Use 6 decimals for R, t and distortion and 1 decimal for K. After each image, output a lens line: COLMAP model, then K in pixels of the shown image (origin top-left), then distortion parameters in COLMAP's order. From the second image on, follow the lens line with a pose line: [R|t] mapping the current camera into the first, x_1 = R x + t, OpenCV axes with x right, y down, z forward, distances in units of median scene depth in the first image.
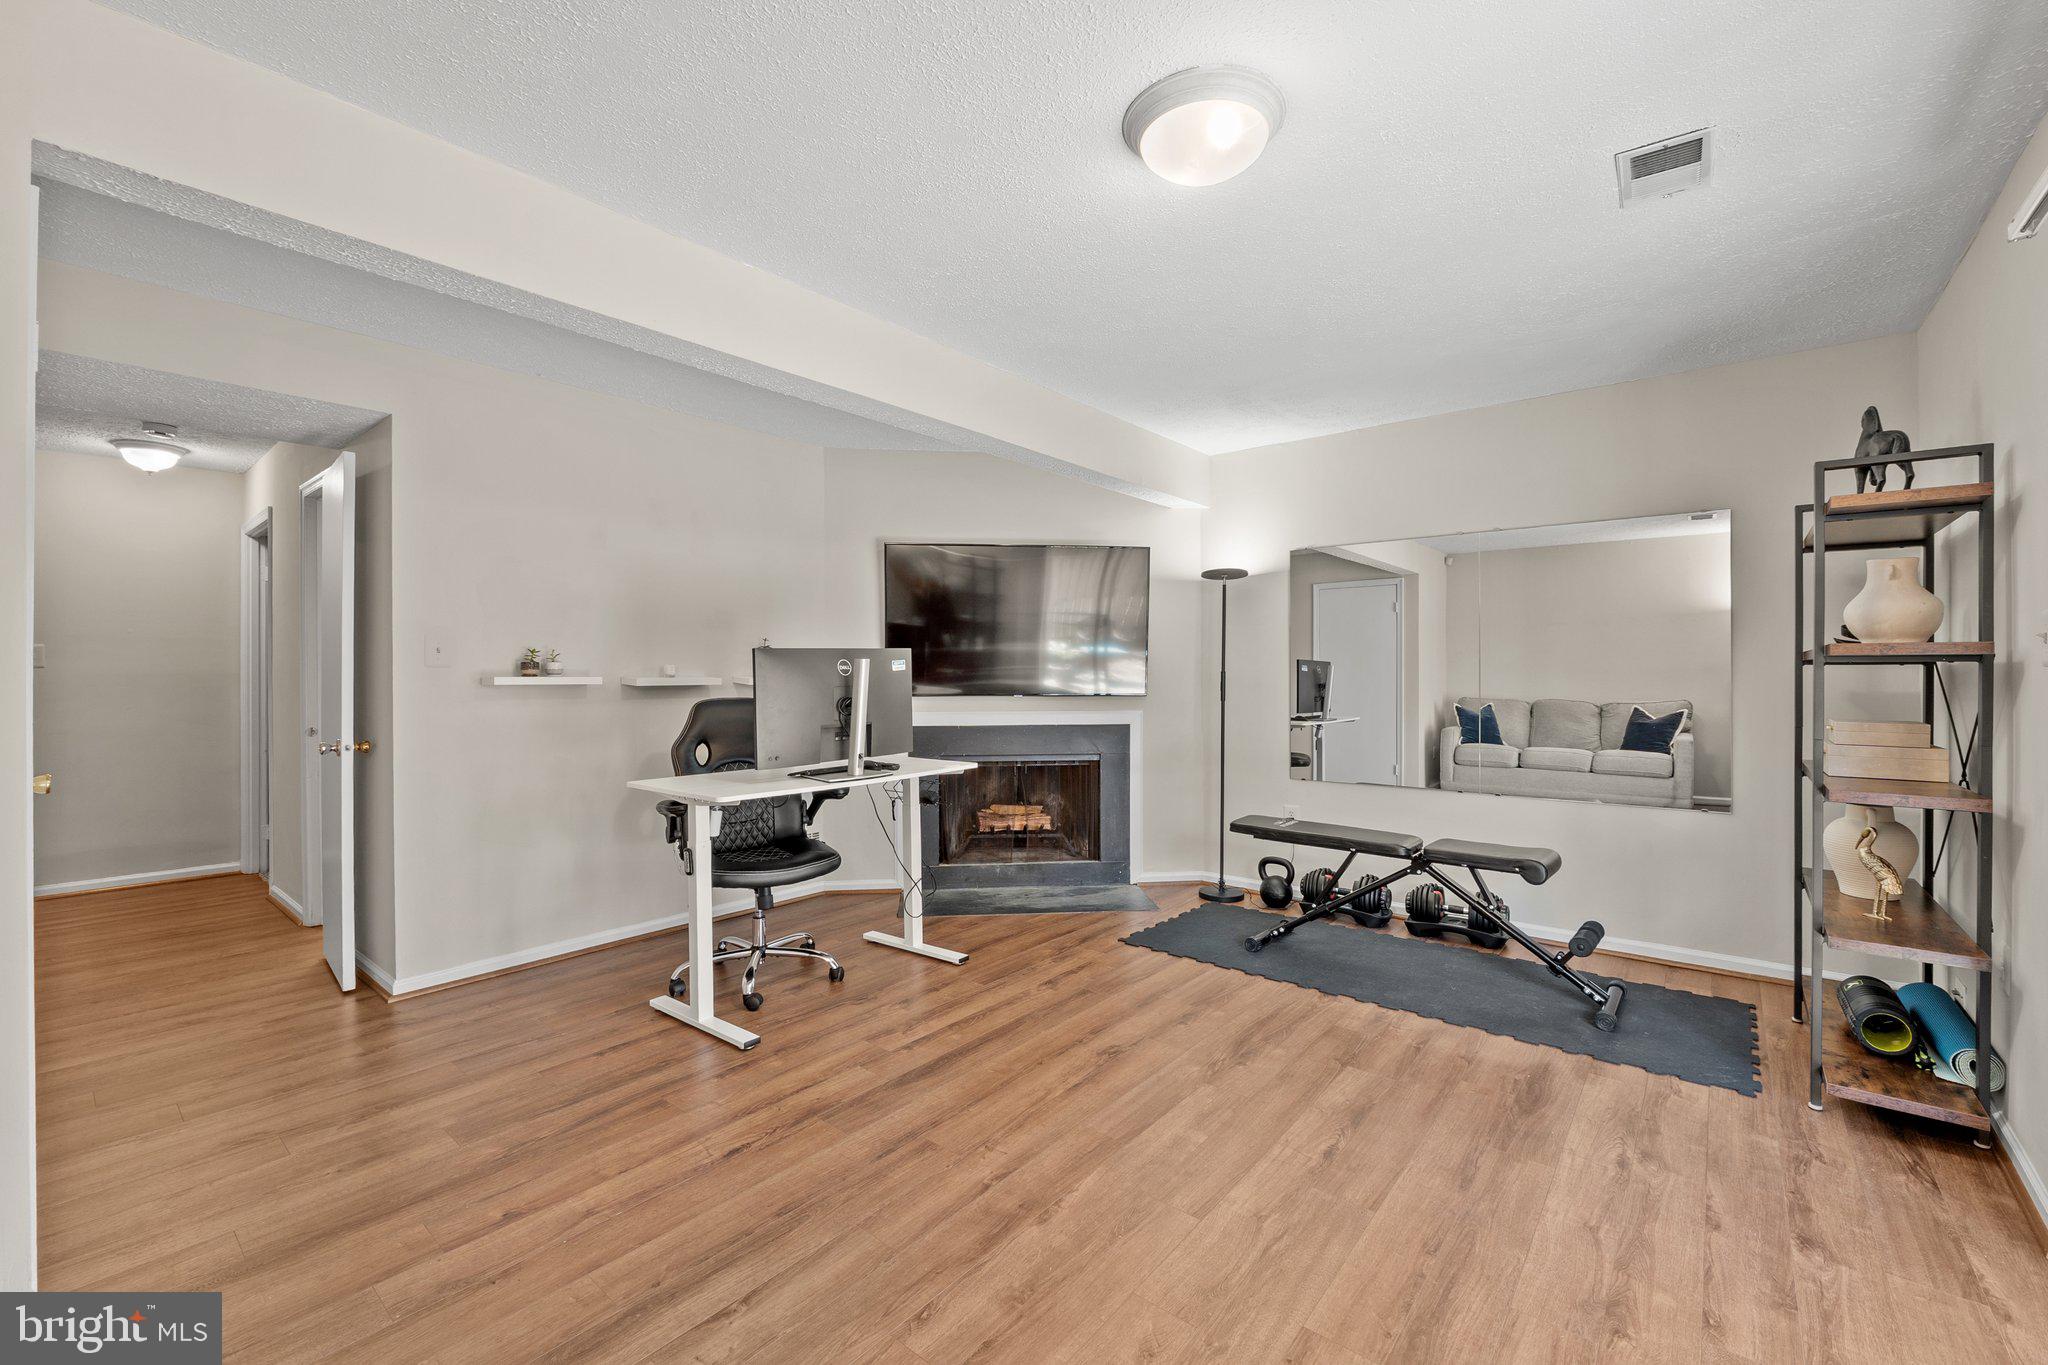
lens RADIAL K [[848.0, 0, 1033.5], [0, 848.0, 677.7], [0, 0, 1]] dist [-0.011862, 0.000053]
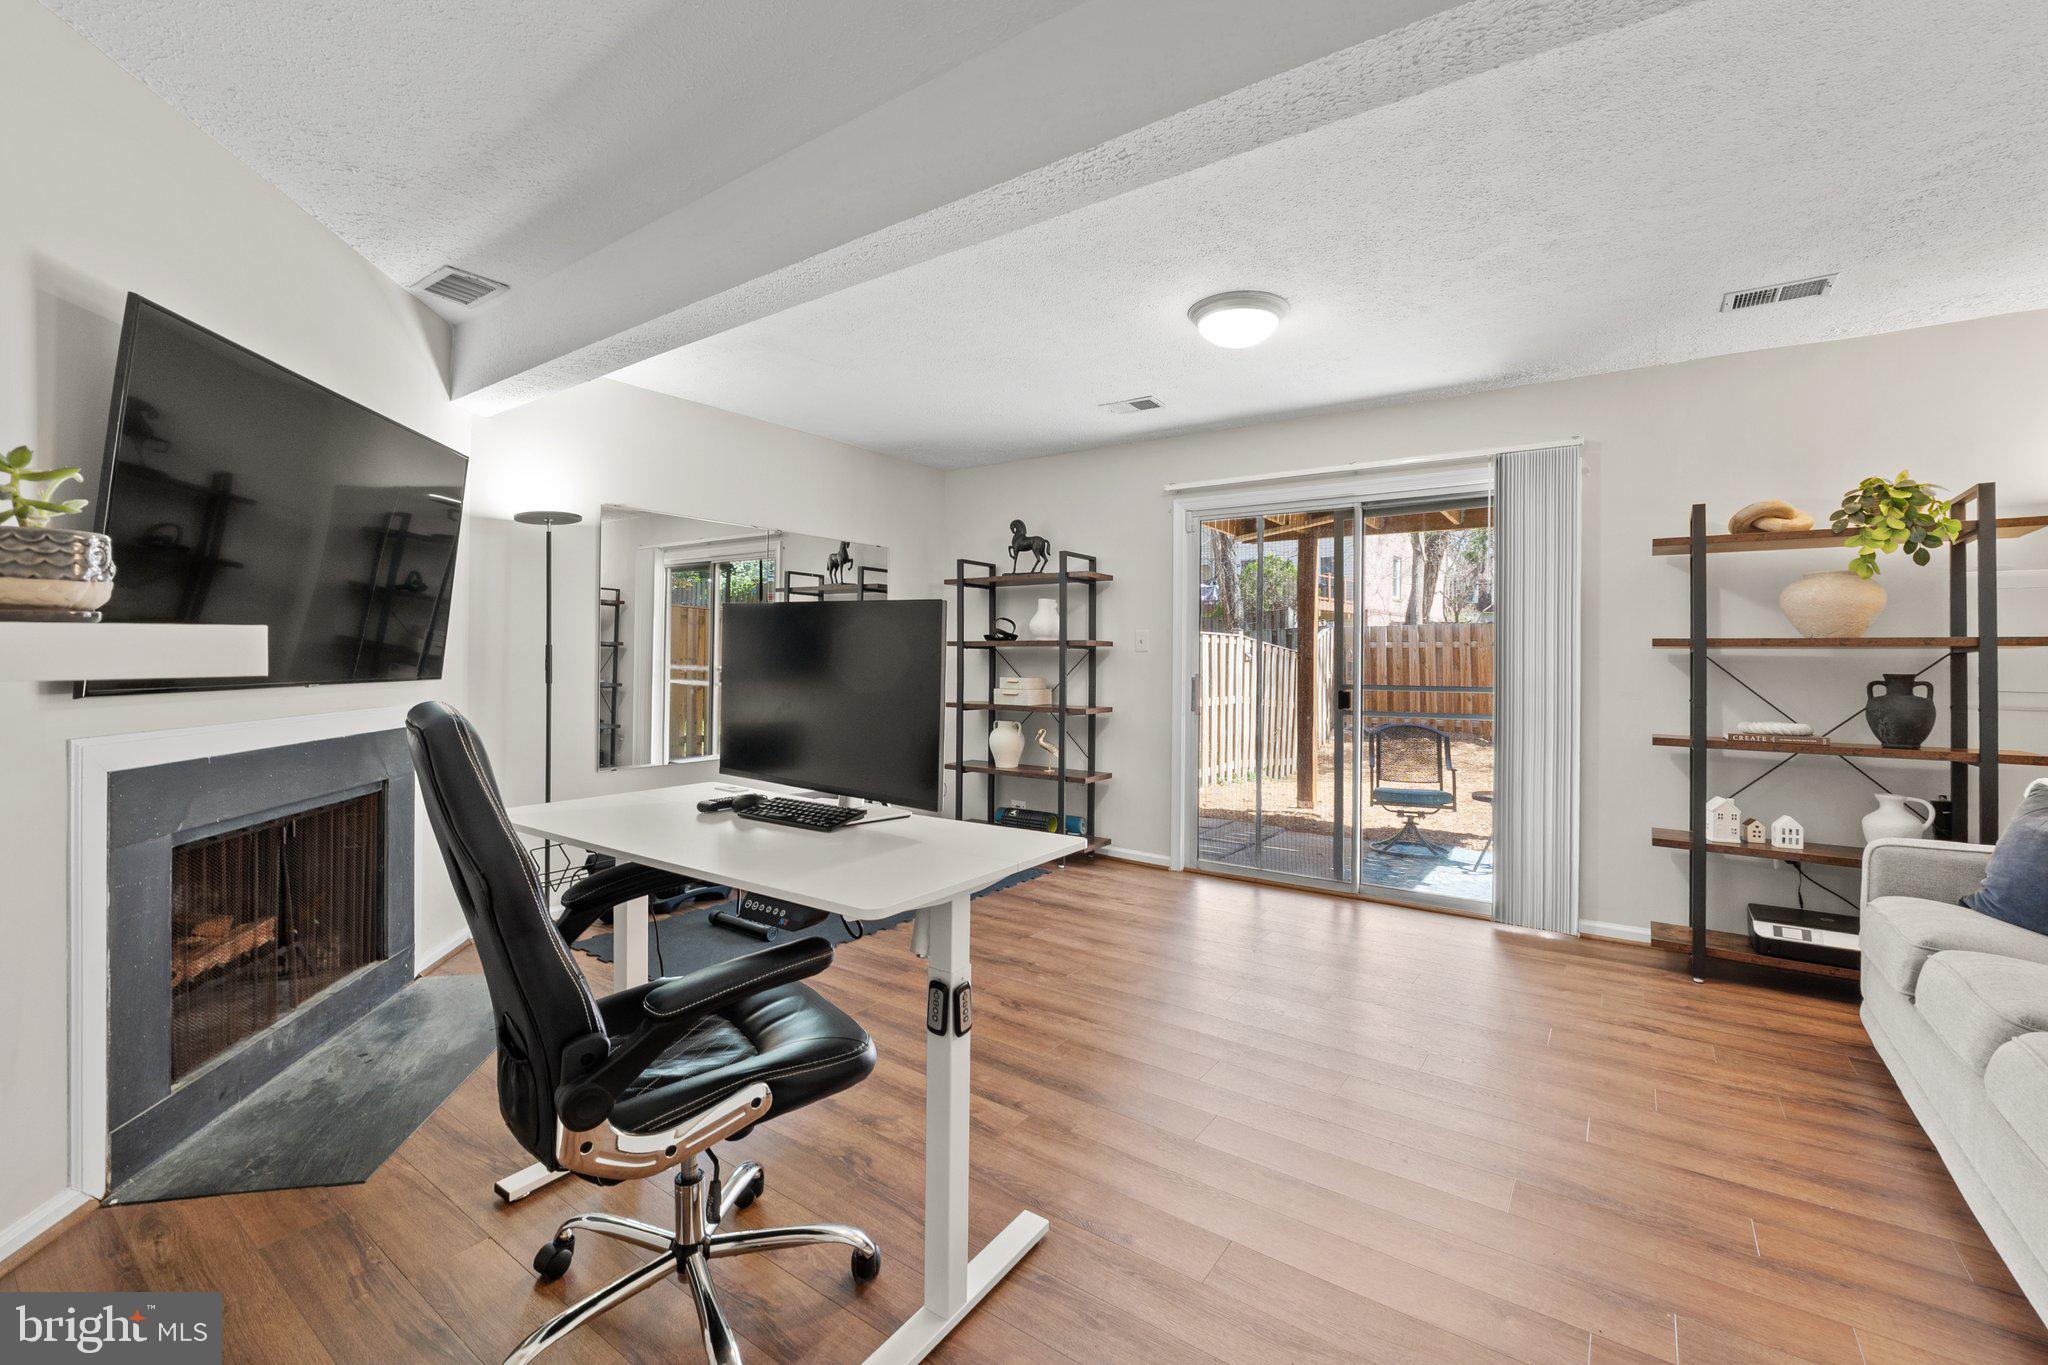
lens RADIAL K [[861.7, 0, 1025.8], [0, 861.7, 652.6], [0, 0, 1]] dist [-0.016697, 0.000009]
pose [[-0.065141, -0.000635, 0.997876, -1.026472], [-0.005885, 0.999983, 0.000252, -0.005469], [-0.997859, -0.005857, -0.065143, 1.093760]]
